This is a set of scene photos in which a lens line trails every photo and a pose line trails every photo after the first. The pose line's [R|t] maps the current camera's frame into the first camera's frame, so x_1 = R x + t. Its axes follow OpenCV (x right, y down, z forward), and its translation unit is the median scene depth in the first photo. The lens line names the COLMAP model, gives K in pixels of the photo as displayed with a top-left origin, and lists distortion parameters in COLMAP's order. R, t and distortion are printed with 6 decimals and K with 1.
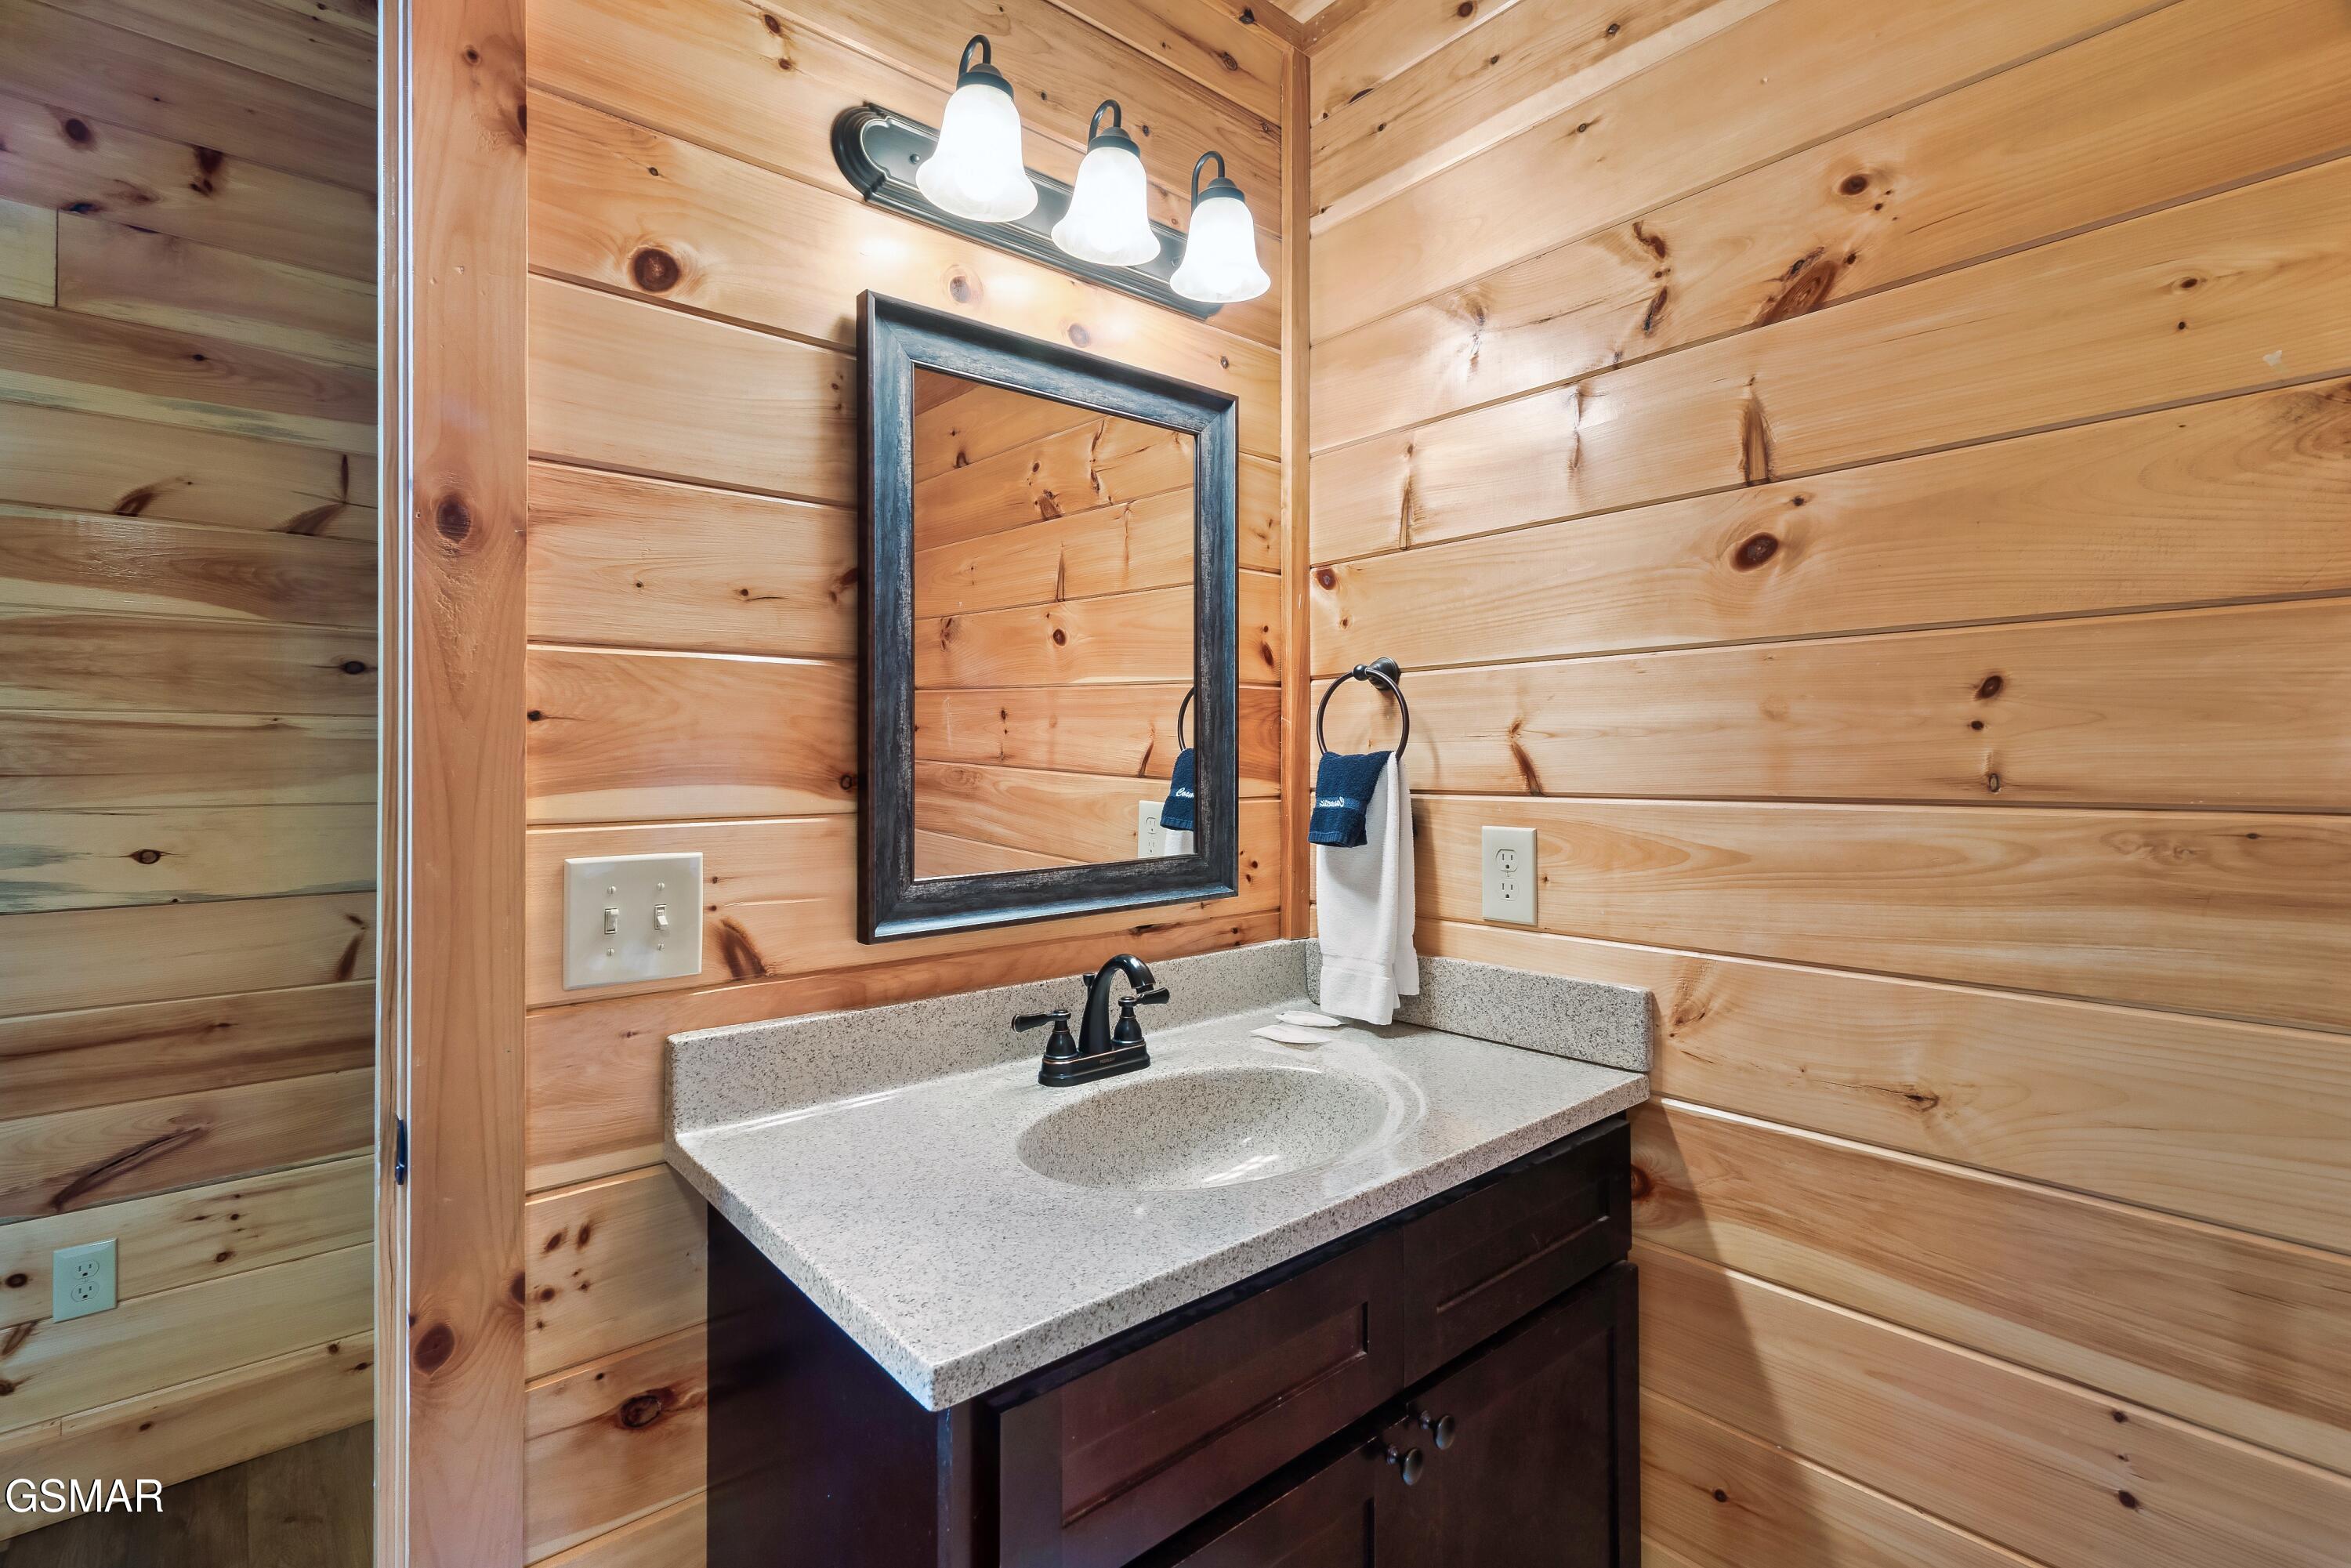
lens RADIAL K [[1078.4, 0, 1177.9], [0, 1078.4, 767.8], [0, 0, 1]] dist [-0.004092, 0.000871]
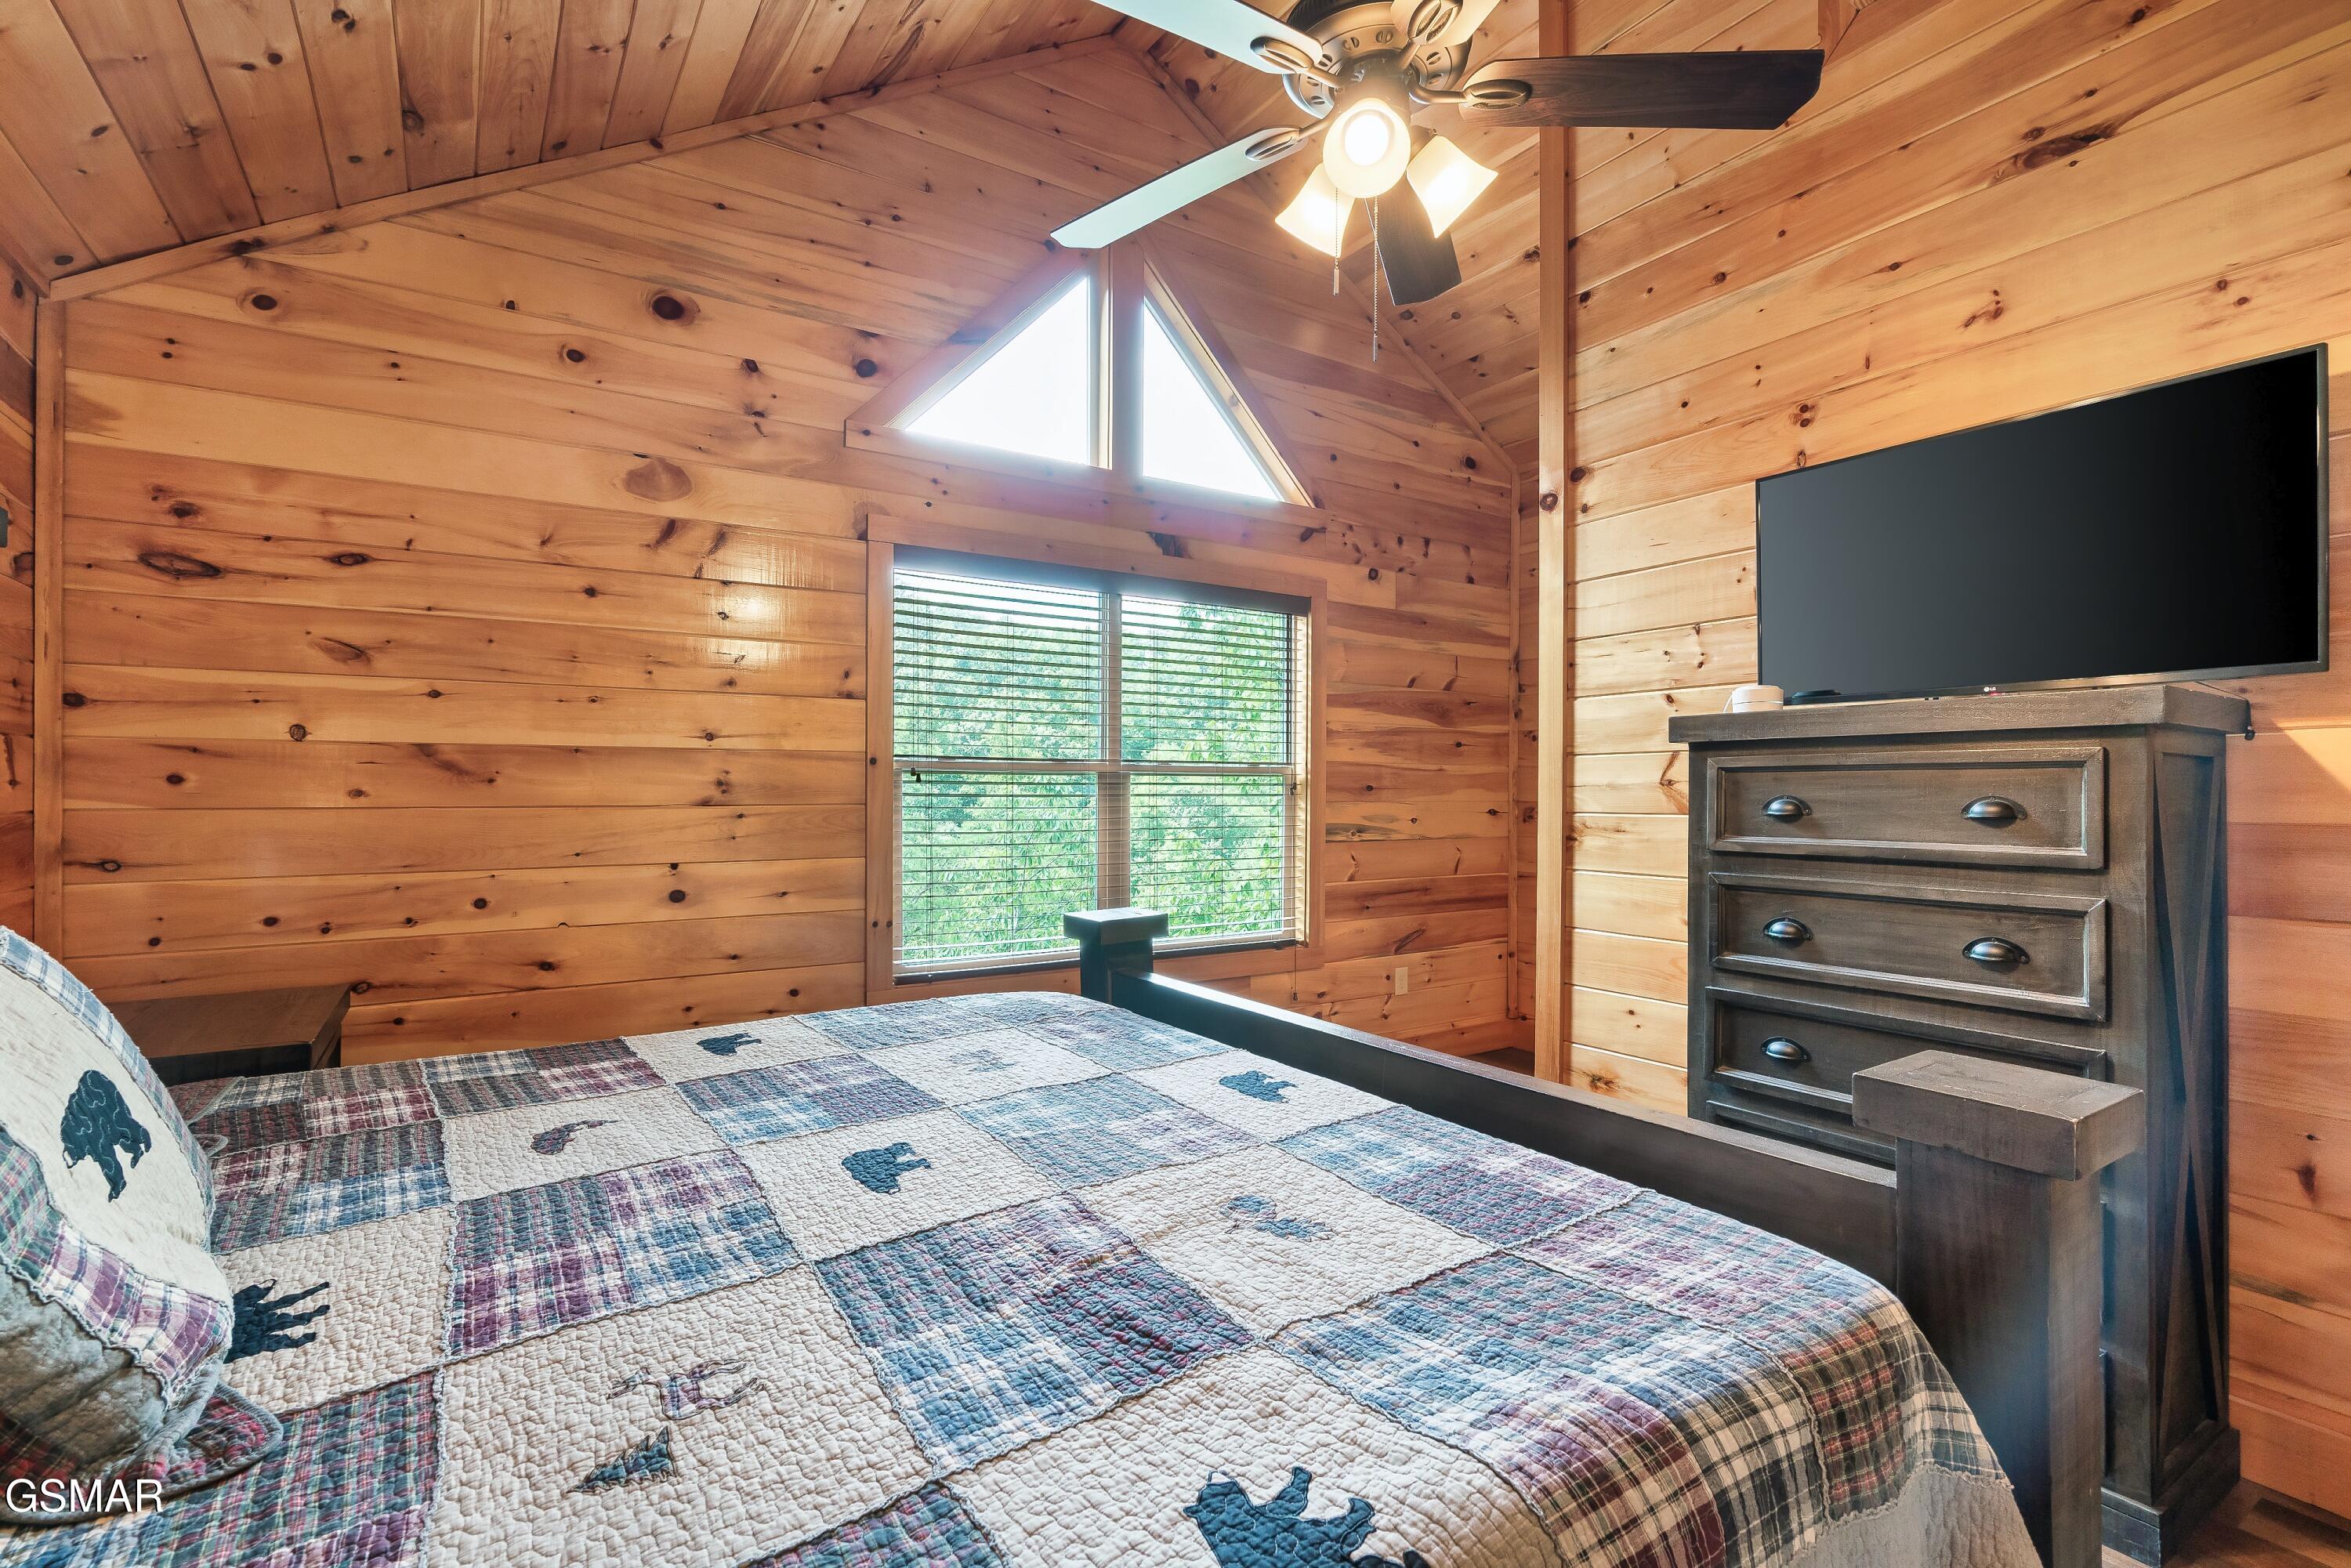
lens RADIAL K [[1078.4, 0, 1163.7], [0, 1078.4, 787.7], [0, 0, 1]] dist [-0.004092, 0.000871]
pose [[0.990987, 0.012346, -0.133384, -0.755996], [-0.012317, 0.999924, 0.001037, 0.005897], [0.133387, 0.000615, 0.991064, -1.017603]]
